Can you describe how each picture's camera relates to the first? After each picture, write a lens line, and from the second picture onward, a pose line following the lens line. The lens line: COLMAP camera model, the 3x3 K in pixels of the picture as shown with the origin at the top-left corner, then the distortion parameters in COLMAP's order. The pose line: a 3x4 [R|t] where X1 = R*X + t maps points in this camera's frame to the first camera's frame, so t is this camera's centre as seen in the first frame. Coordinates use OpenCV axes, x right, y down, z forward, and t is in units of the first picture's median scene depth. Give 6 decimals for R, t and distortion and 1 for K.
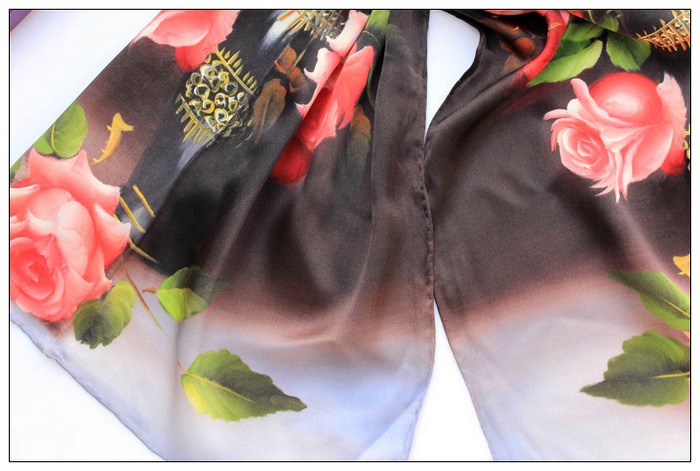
lens RADIAL K [[713.8, 0, 350.0], [0, 713.8, 235.5], [0, 0, 1]] dist [-0.005015, 0.019486]
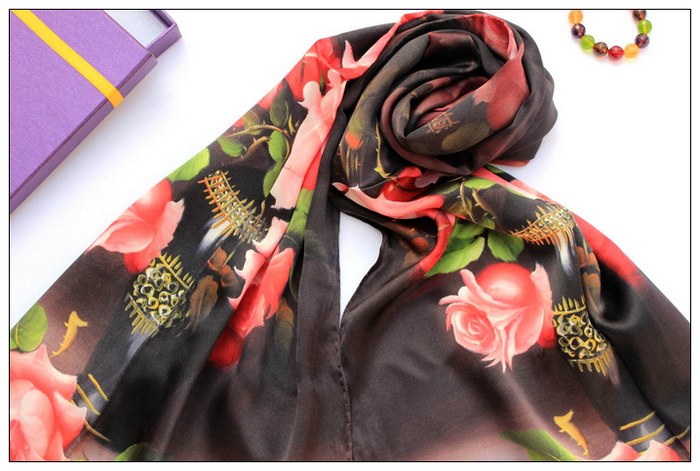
lens RADIAL K [[973.9, 0, 350.0], [0, 973.9, 235.5], [0, 0, 1]] dist [-0.037819, 0.117339]
pose [[0.994885, -0.025353, 0.097783, -0.031436], [0.044339, 0.979361, -0.197198, 0.037722], [-0.090765, 0.200525, 0.975475, -0.592578]]
